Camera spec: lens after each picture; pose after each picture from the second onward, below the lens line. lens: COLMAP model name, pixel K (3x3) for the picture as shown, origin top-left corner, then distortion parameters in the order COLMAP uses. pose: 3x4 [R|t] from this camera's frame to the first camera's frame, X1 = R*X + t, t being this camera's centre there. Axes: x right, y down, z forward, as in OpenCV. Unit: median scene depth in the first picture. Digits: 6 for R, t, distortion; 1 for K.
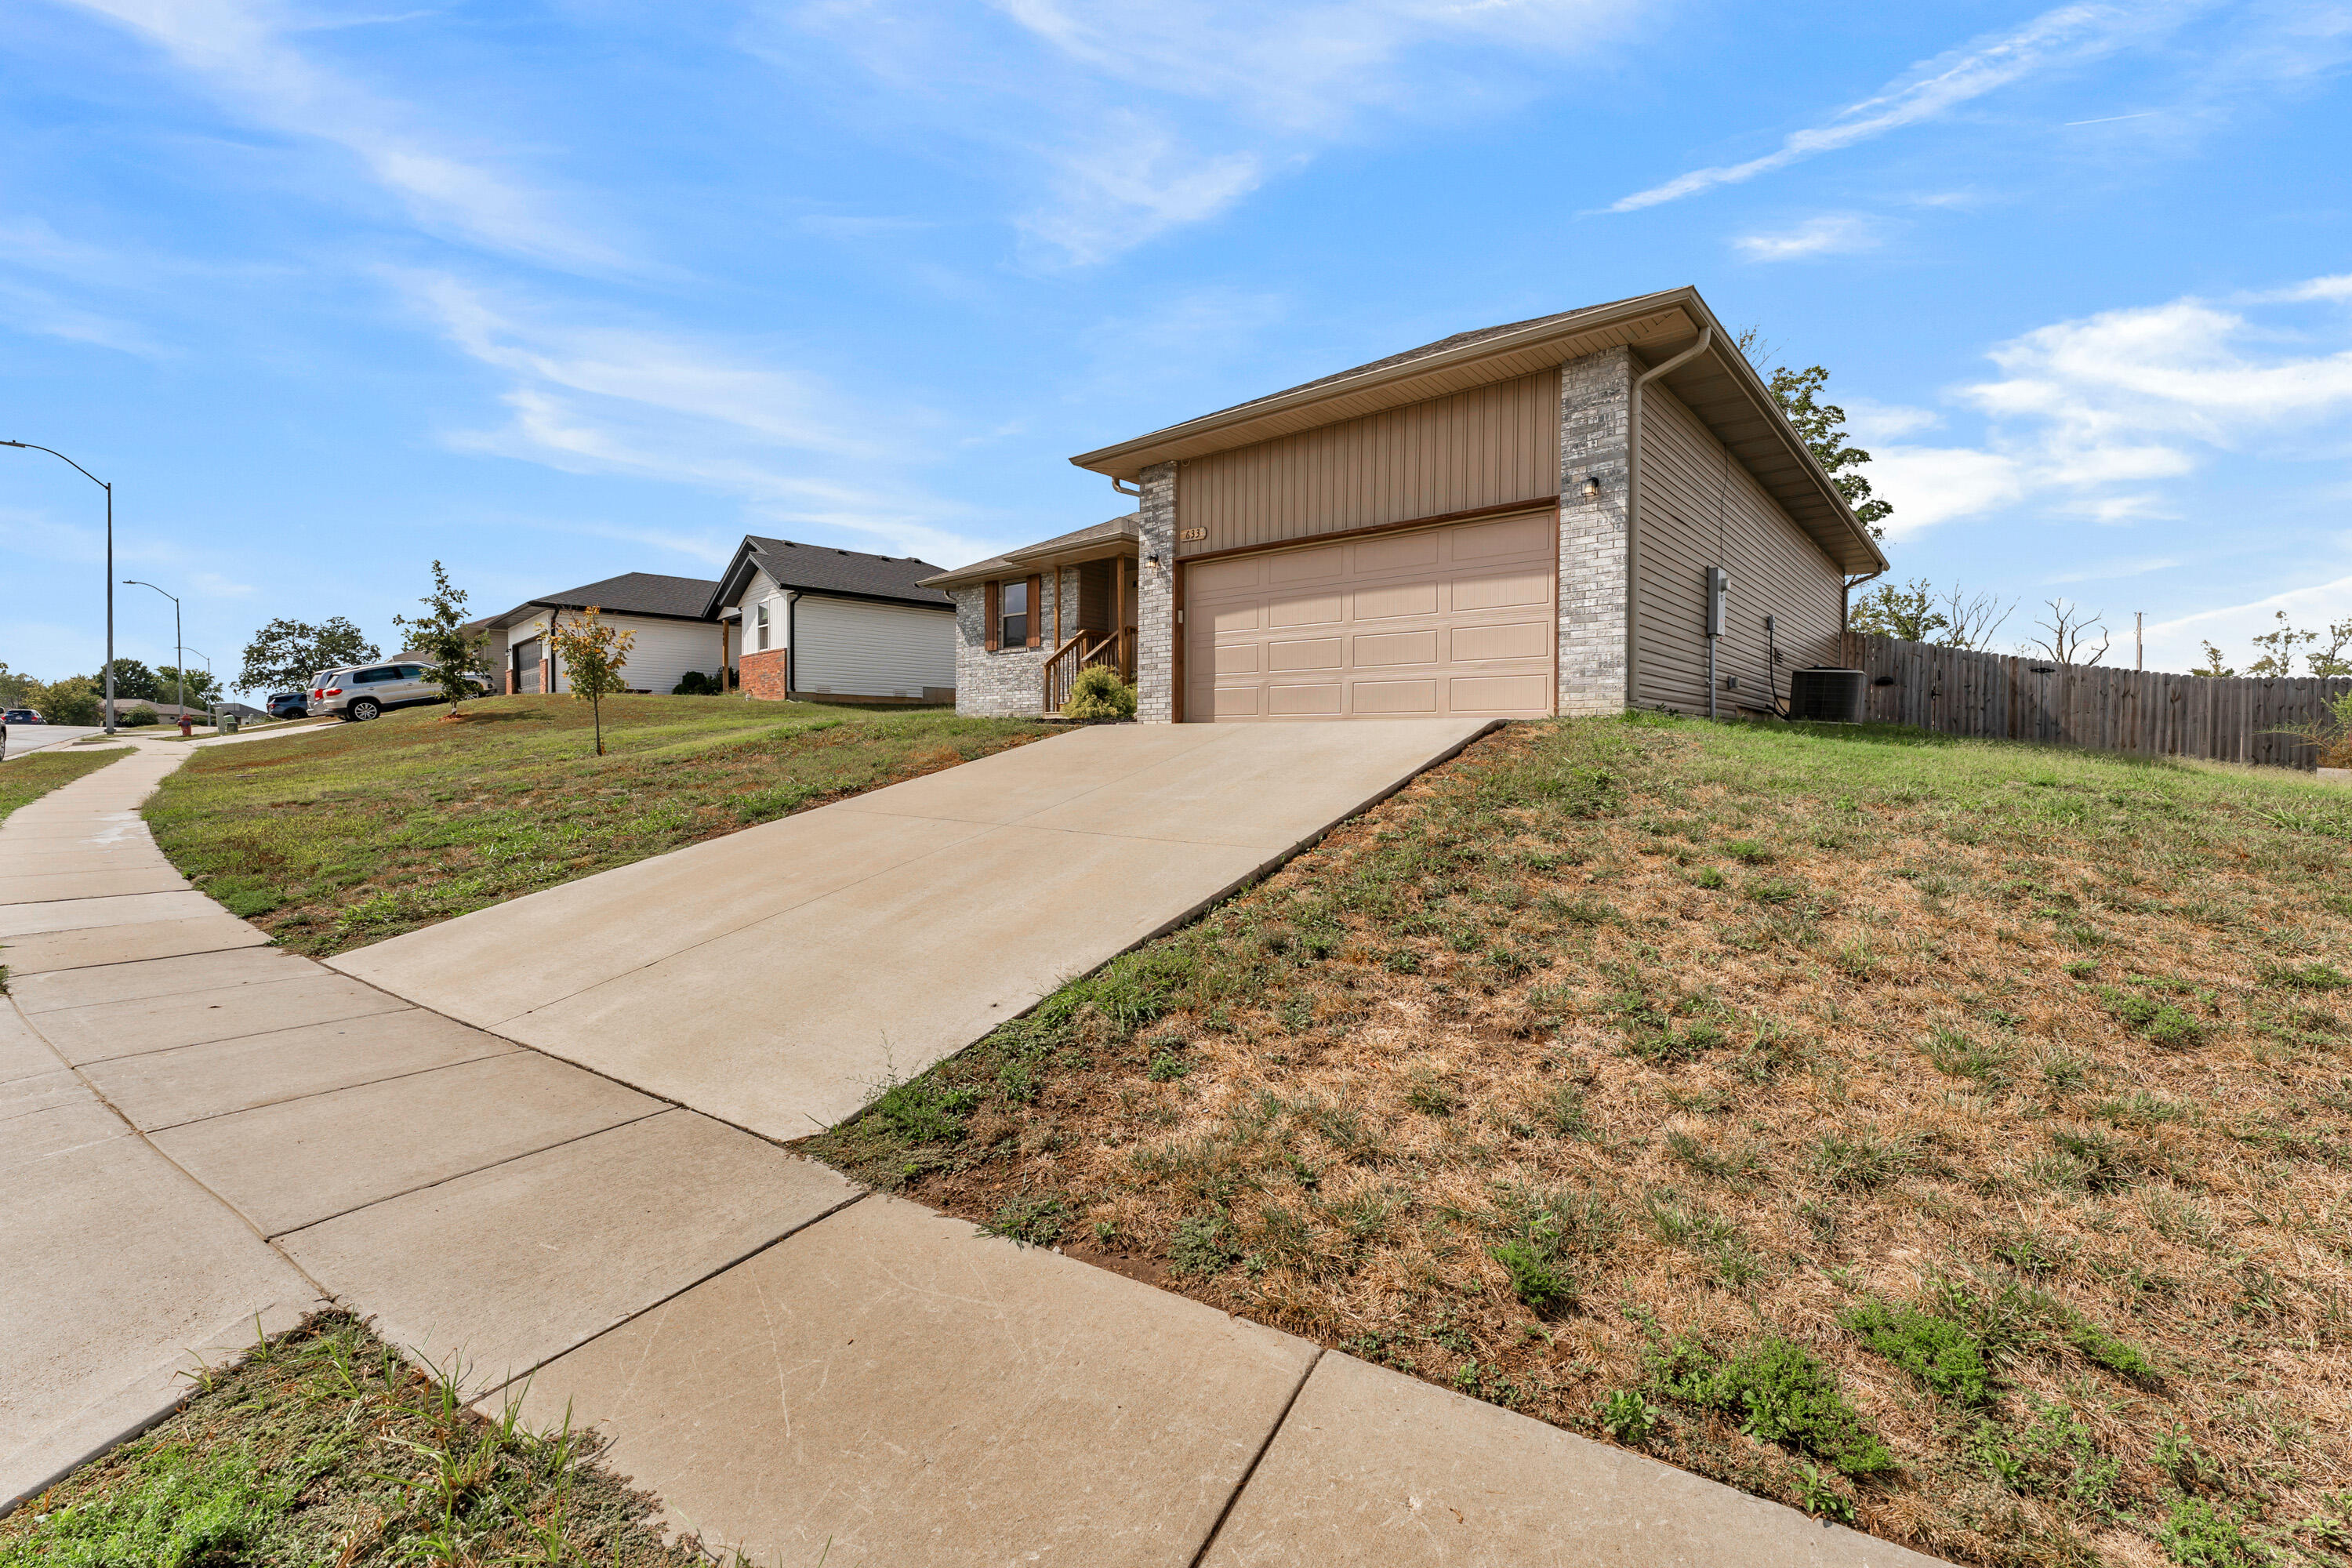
lens RADIAL K [[961.1, 0, 1168.0], [0, 961.1, 781.4], [0, 0, 1]] dist [-0.000473, -0.000262]
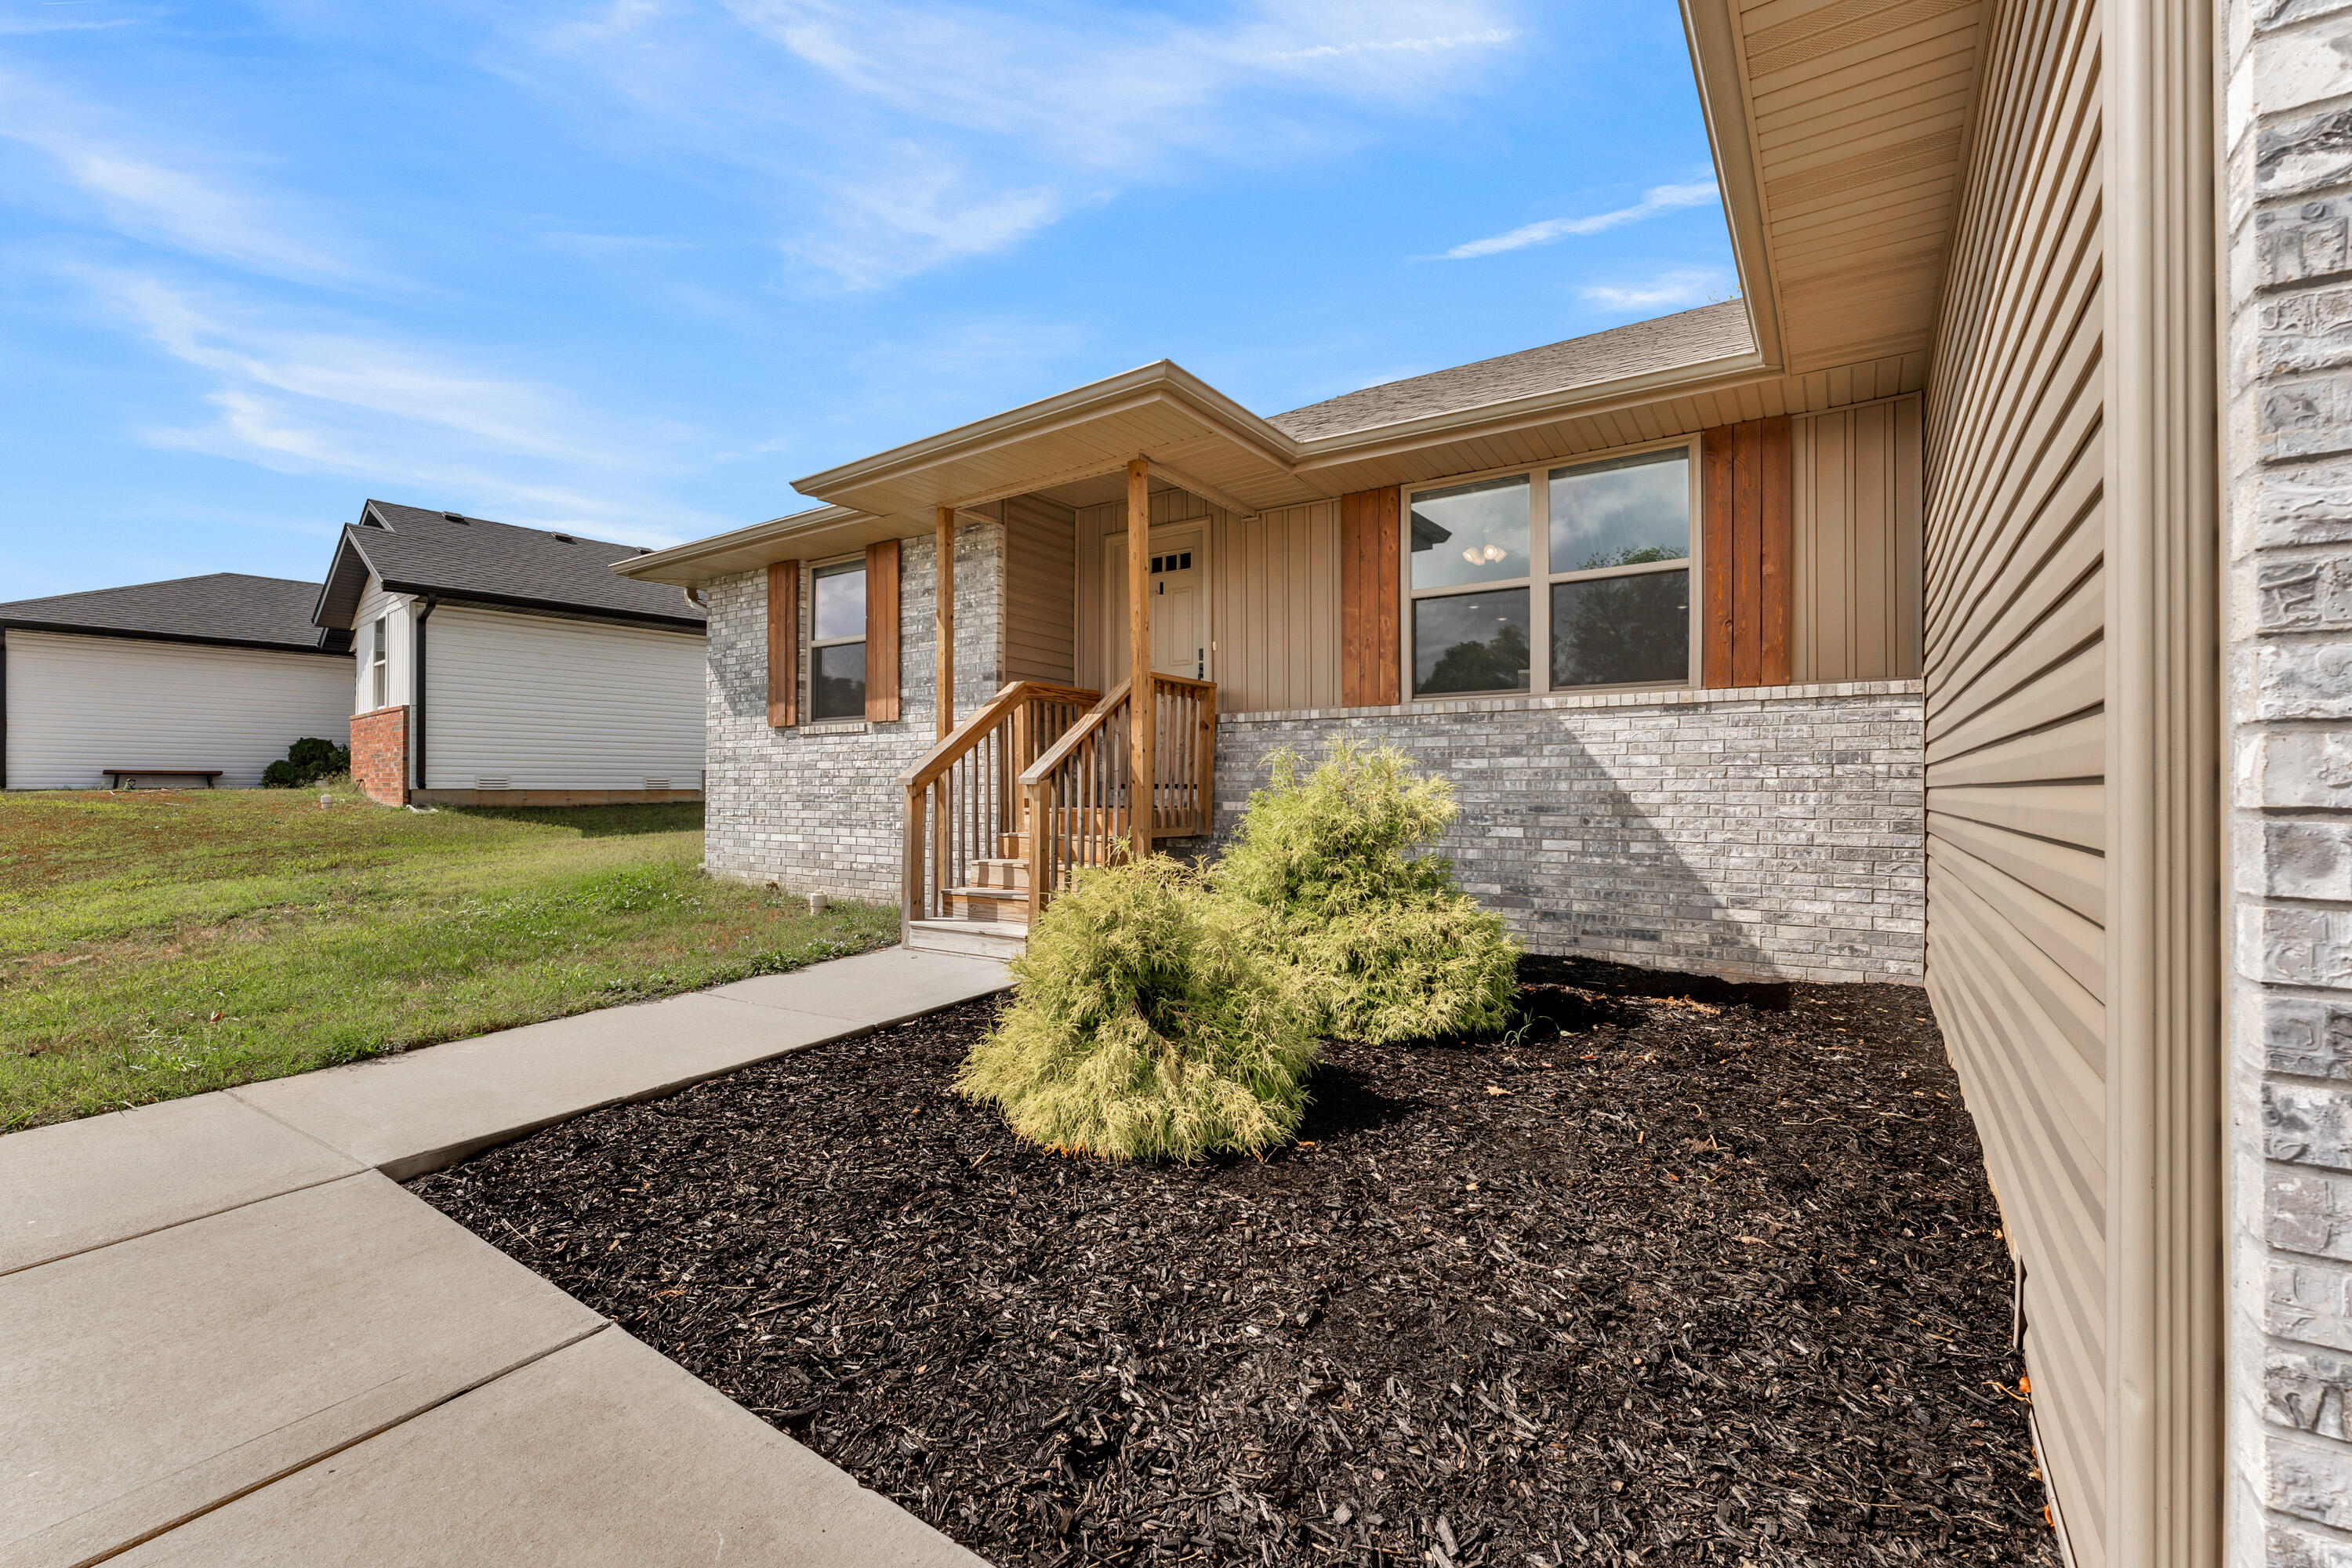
lens RADIAL K [[961.1, 0, 1168.0], [0, 961.1, 781.4], [0, 0, 1]] dist [-0.000473, -0.000262]
pose [[0.992900, -0.004867, 0.118849, -0.067854], [0.009857, 0.999092, -0.041439, -0.094271], [-0.118540, 0.042316, 0.992047, 0.571968]]
